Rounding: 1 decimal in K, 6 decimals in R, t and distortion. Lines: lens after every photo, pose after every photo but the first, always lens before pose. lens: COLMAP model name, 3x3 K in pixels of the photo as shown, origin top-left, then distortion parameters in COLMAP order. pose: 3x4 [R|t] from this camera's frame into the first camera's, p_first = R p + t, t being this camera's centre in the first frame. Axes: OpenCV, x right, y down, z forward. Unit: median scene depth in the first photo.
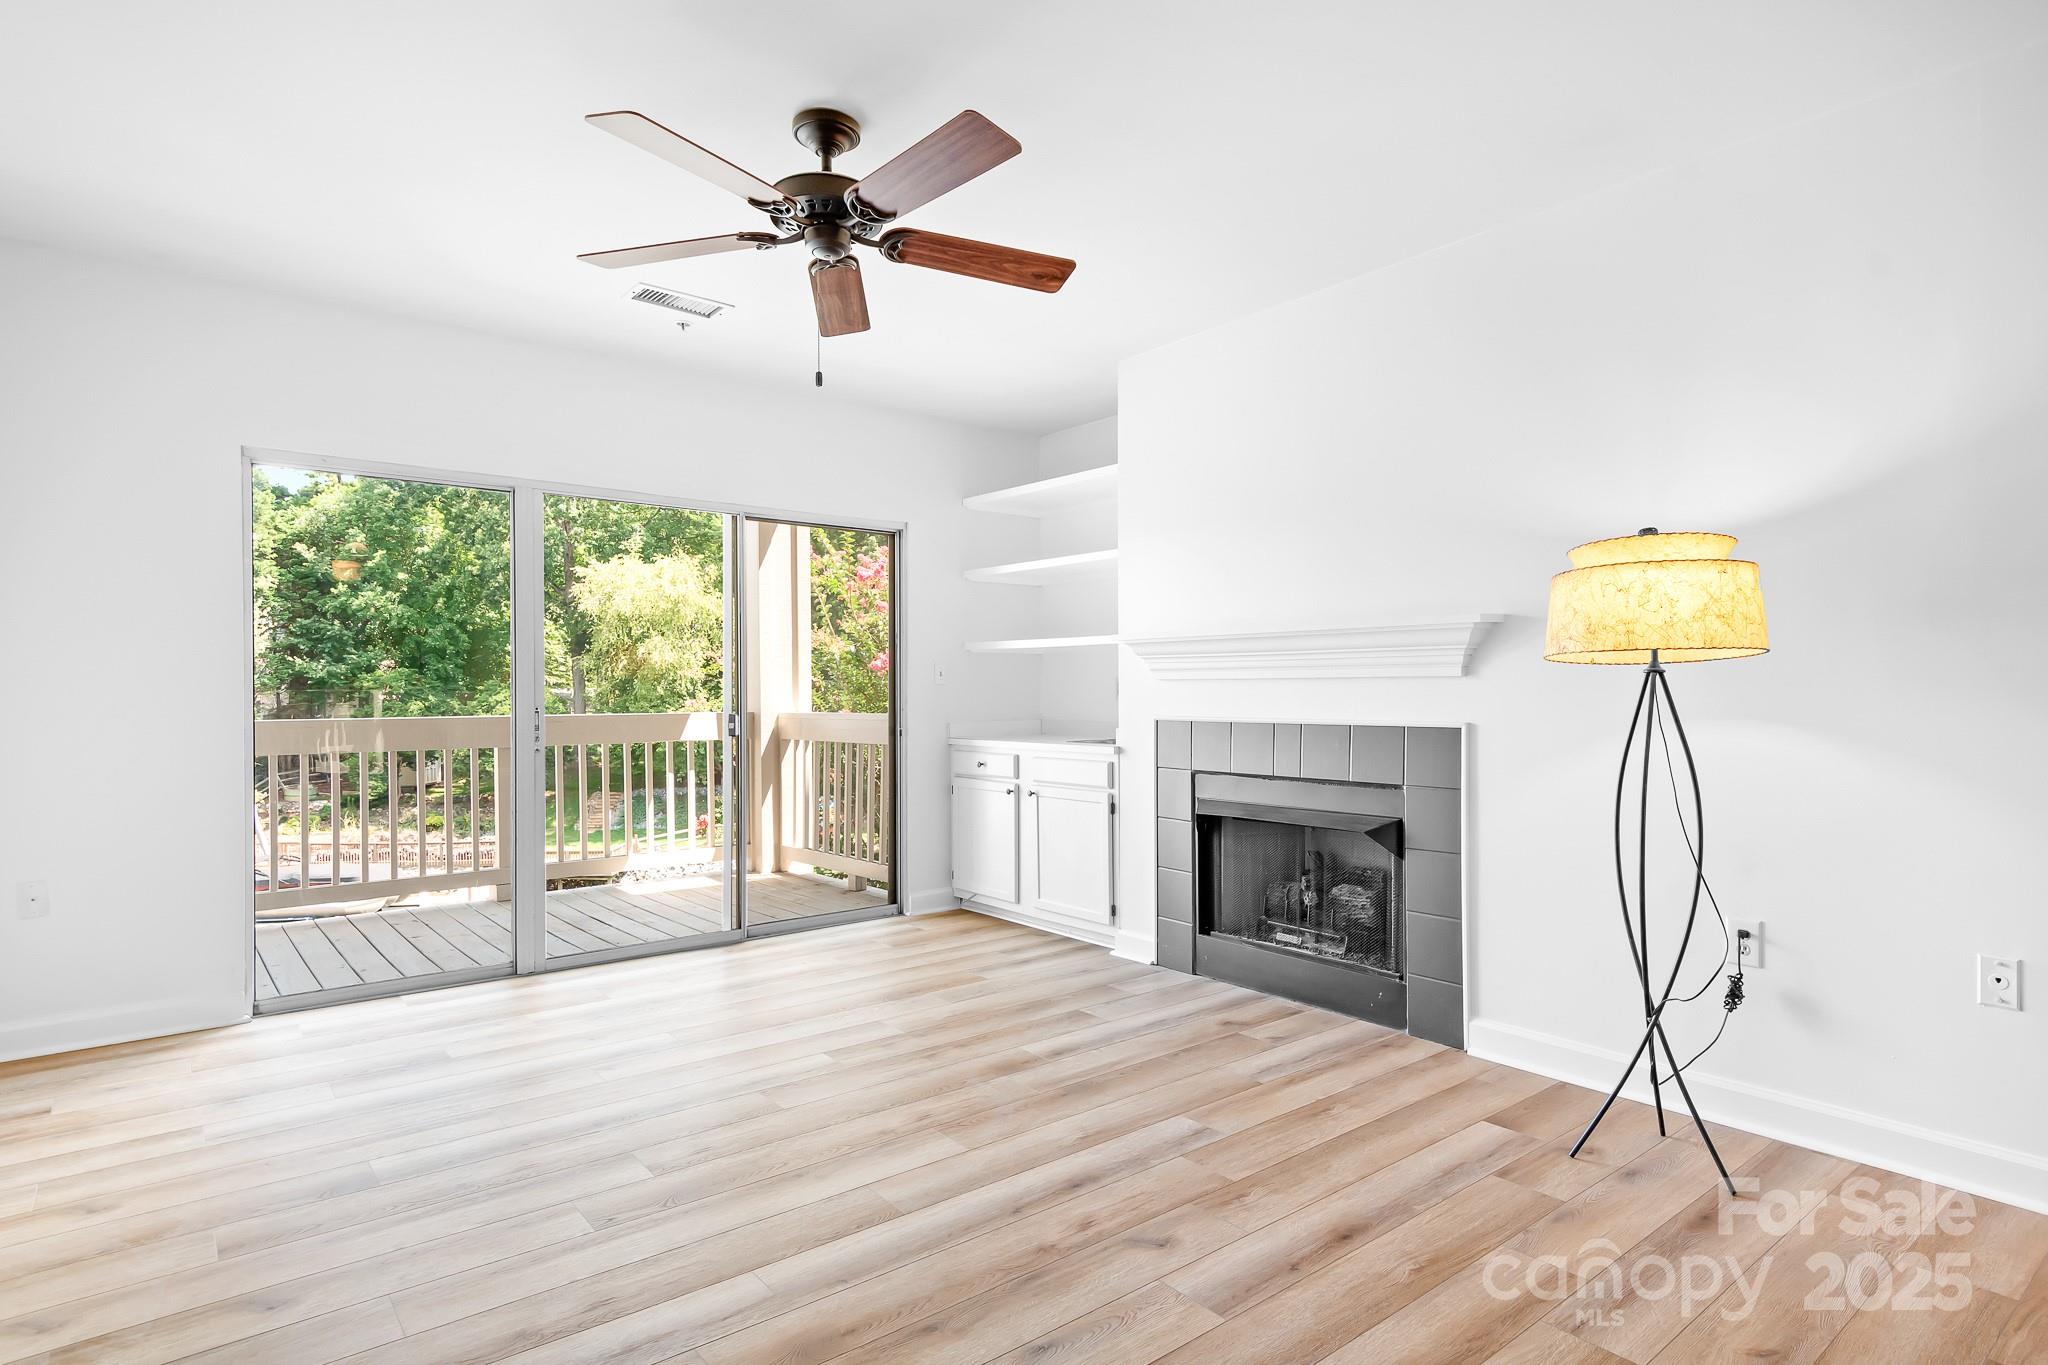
lens RADIAL K [[1077.8, 0, 1024.3], [0, 1077.8, 705.2], [0, 0, 1]] dist [0.017196, -0.000410]
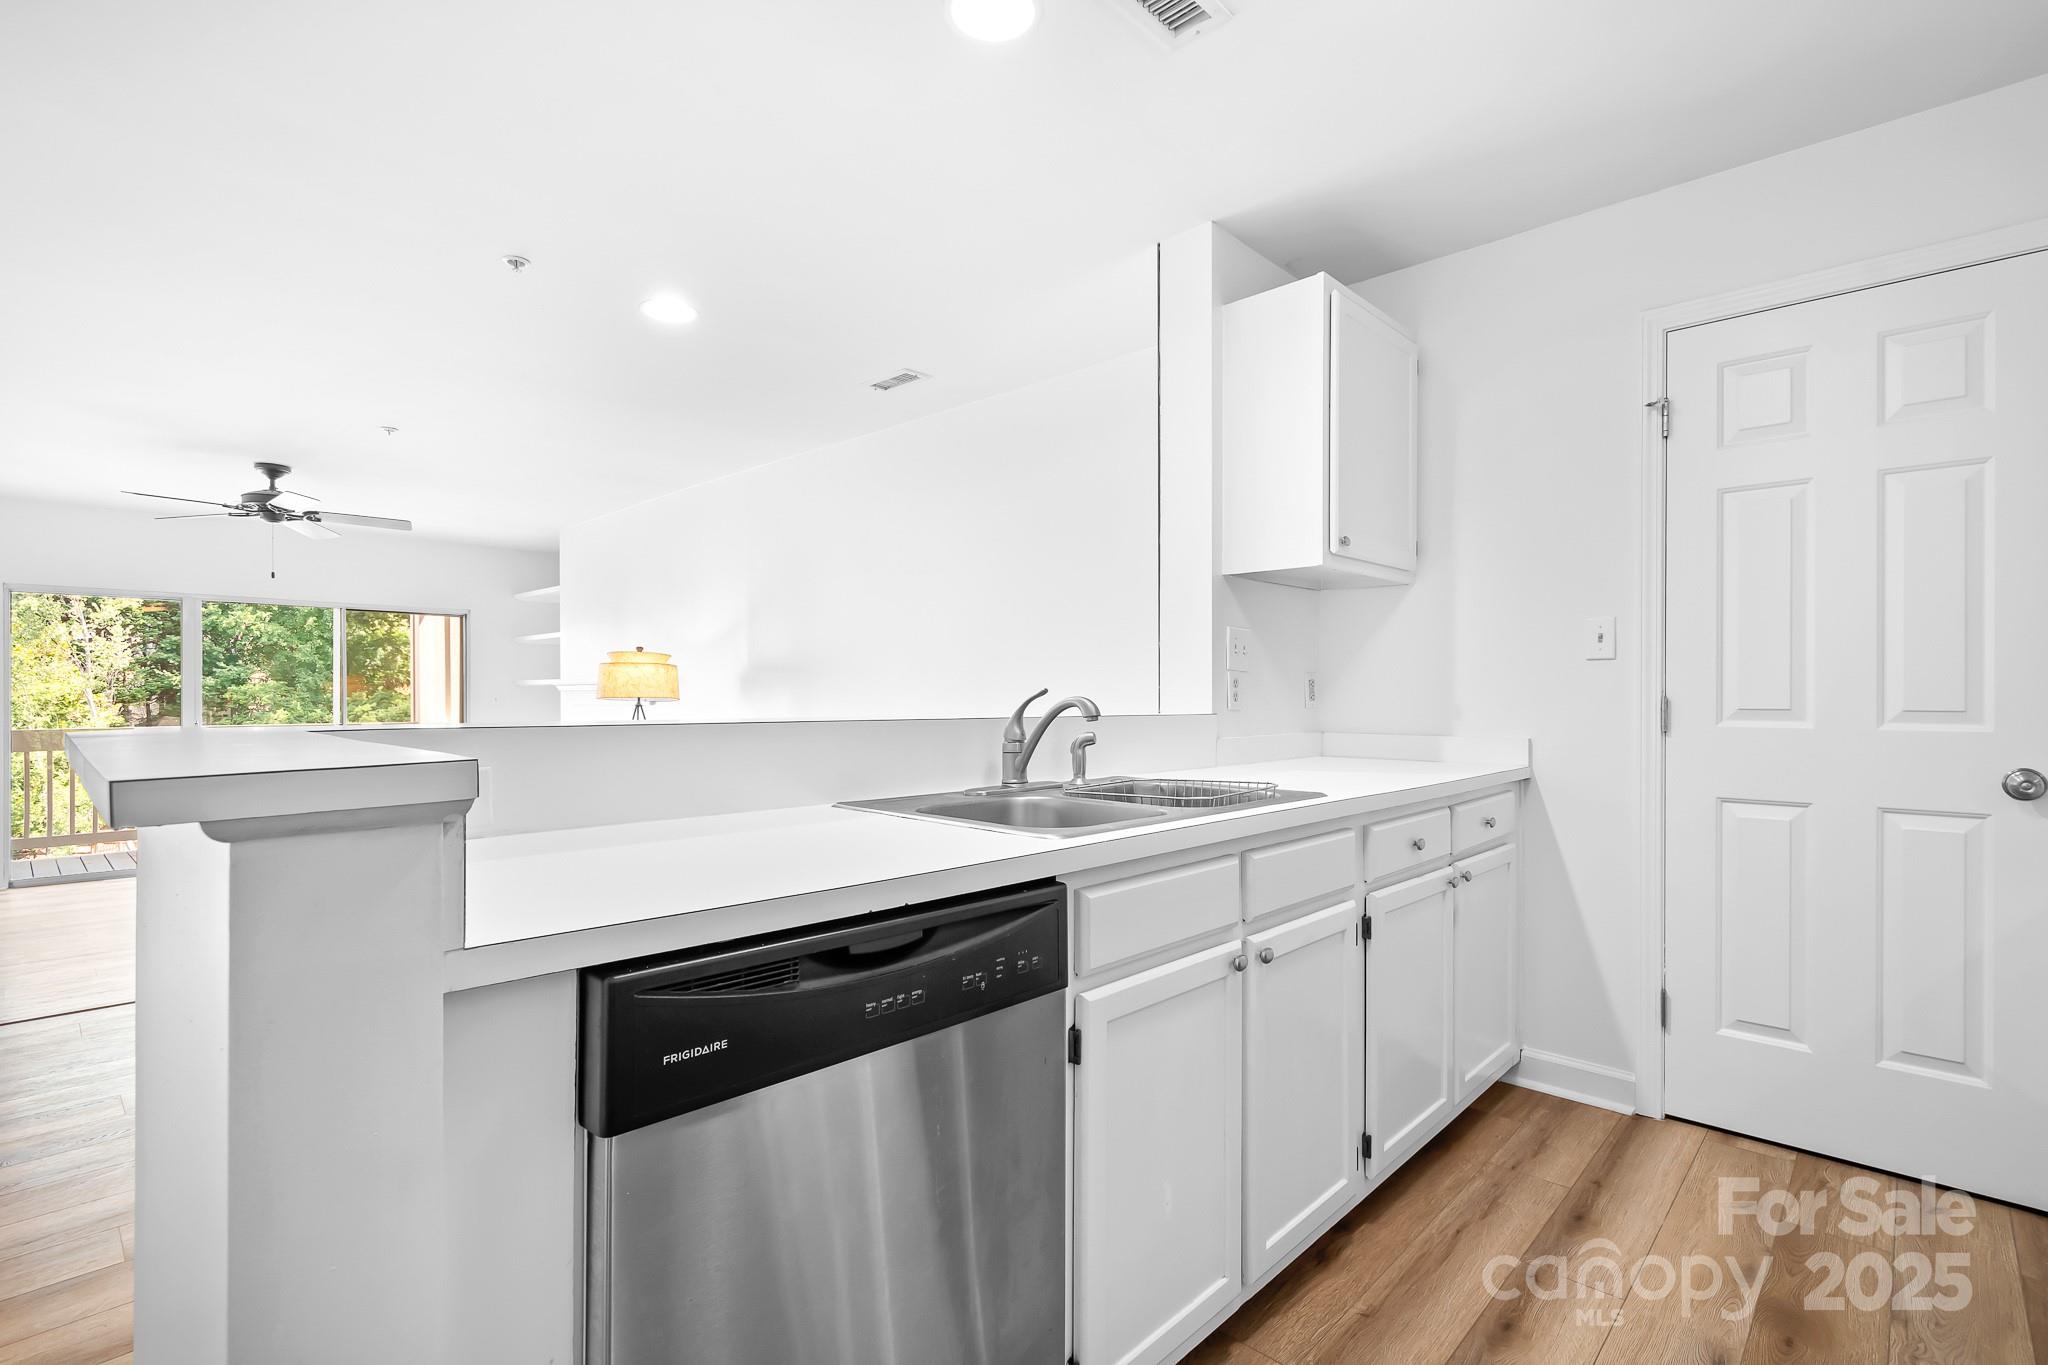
lens RADIAL K [[957.9, 0, 1035.3], [0, 957.9, 695.4], [0, 0, 1]] dist [0.002492, -0.005930]
pose [[0.990589, 0.000357, 0.136870, 0.596825], [0.002152, 0.999832, -0.018183, -0.007500], [-0.136854, 0.018307, 0.990422, -0.634943]]
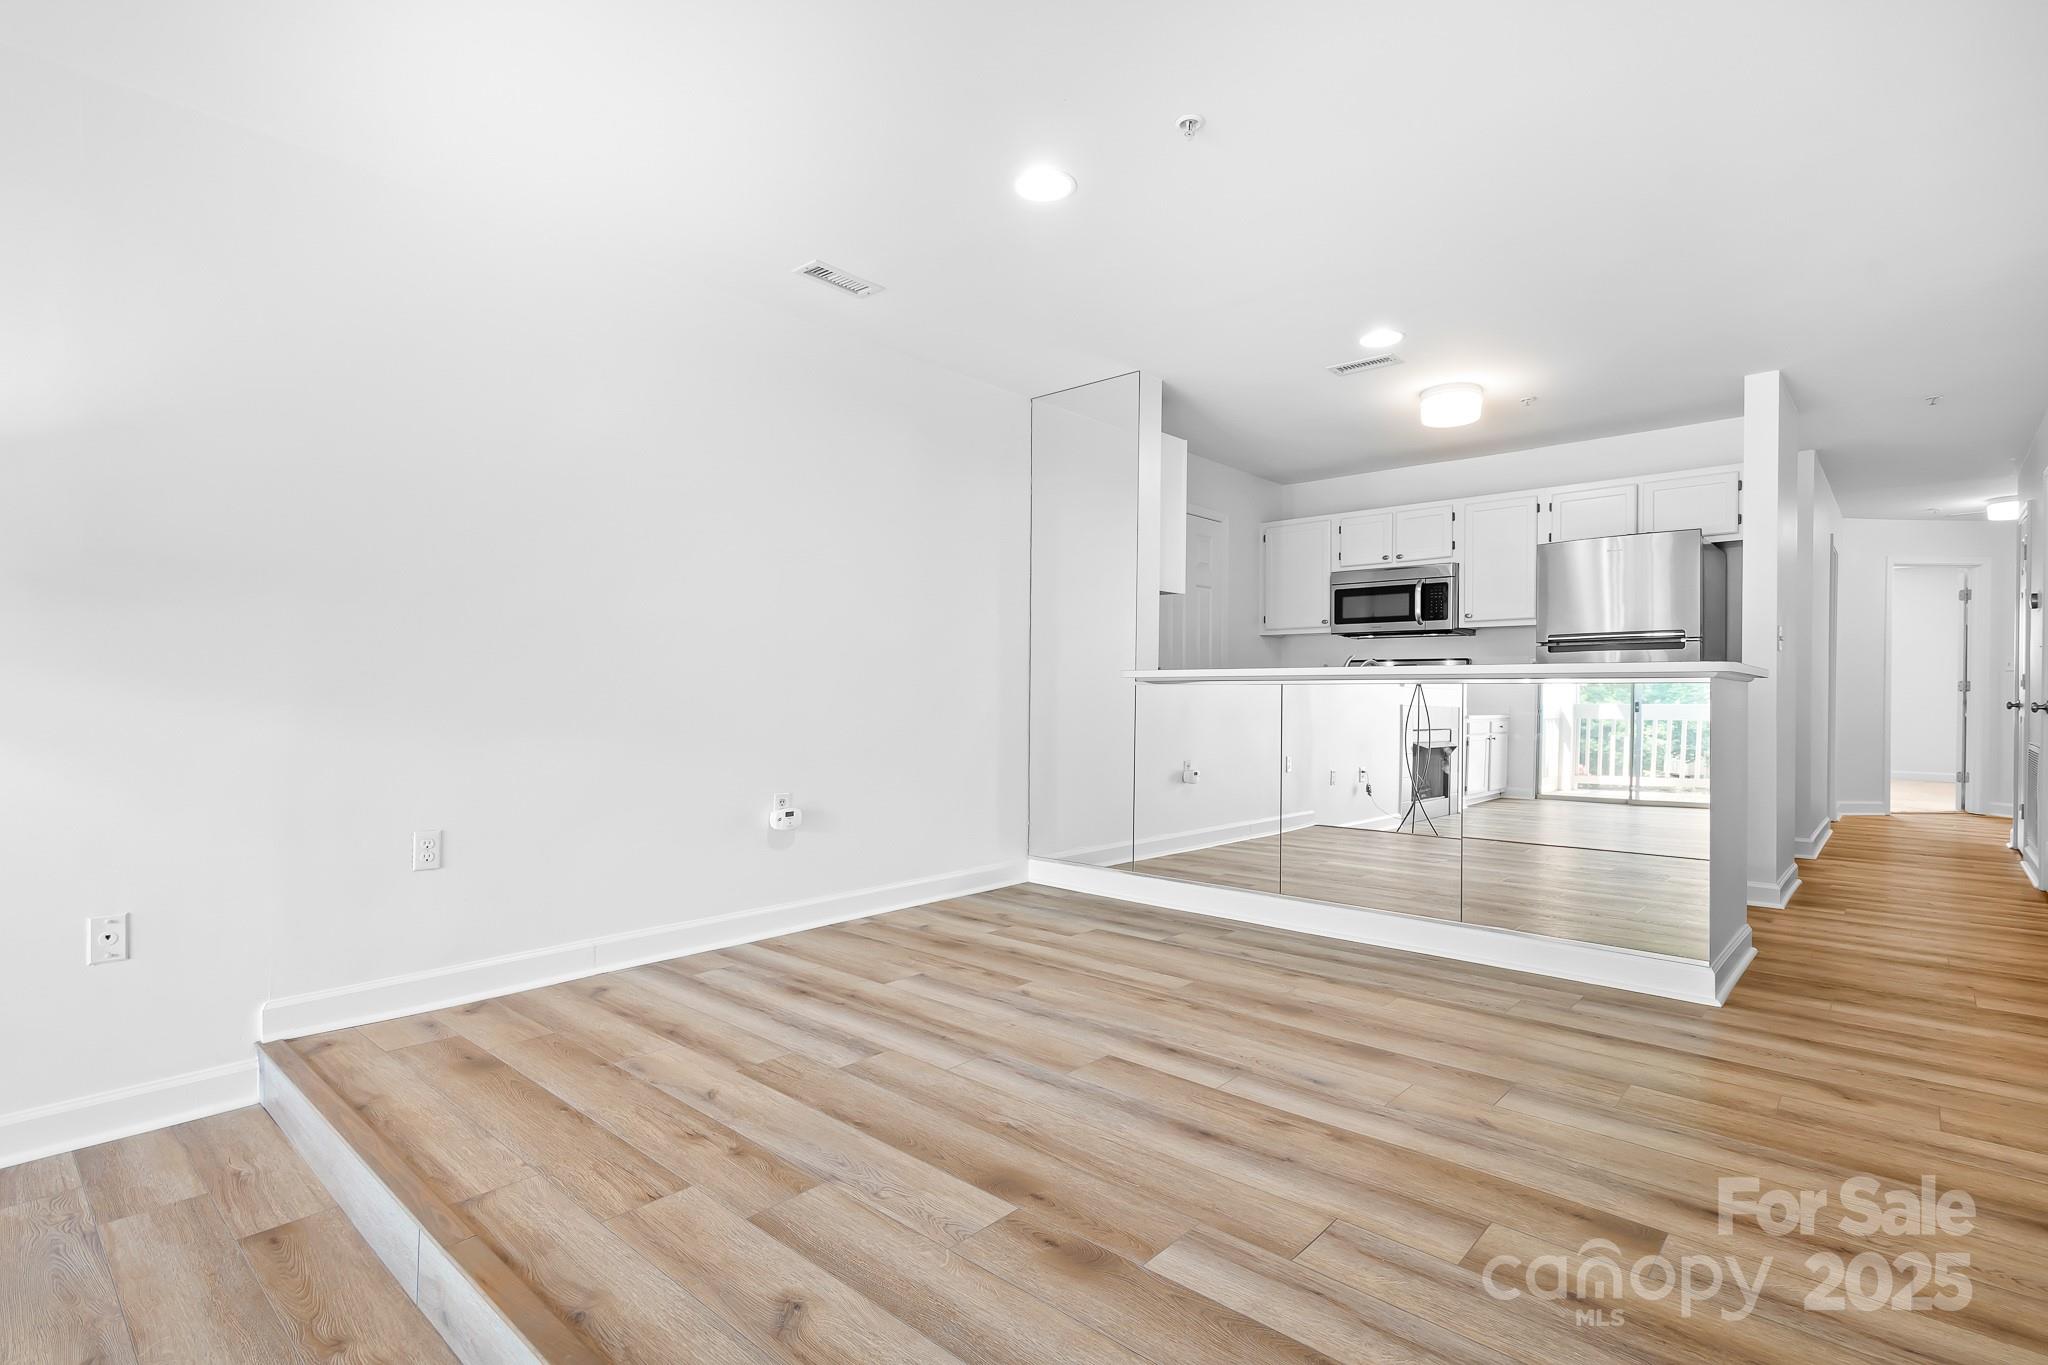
lens RADIAL K [[957.9, 0, 1035.3], [0, 957.9, 695.4], [0, 0, 1]] dist [0.002492, -0.005930]
pose [[-0.164290, -0.007020, 0.986387, -0.098627], [0.011893, 0.999888, 0.009097, 0.006084], [-0.986340, 0.013225, -0.164188, 0.119426]]
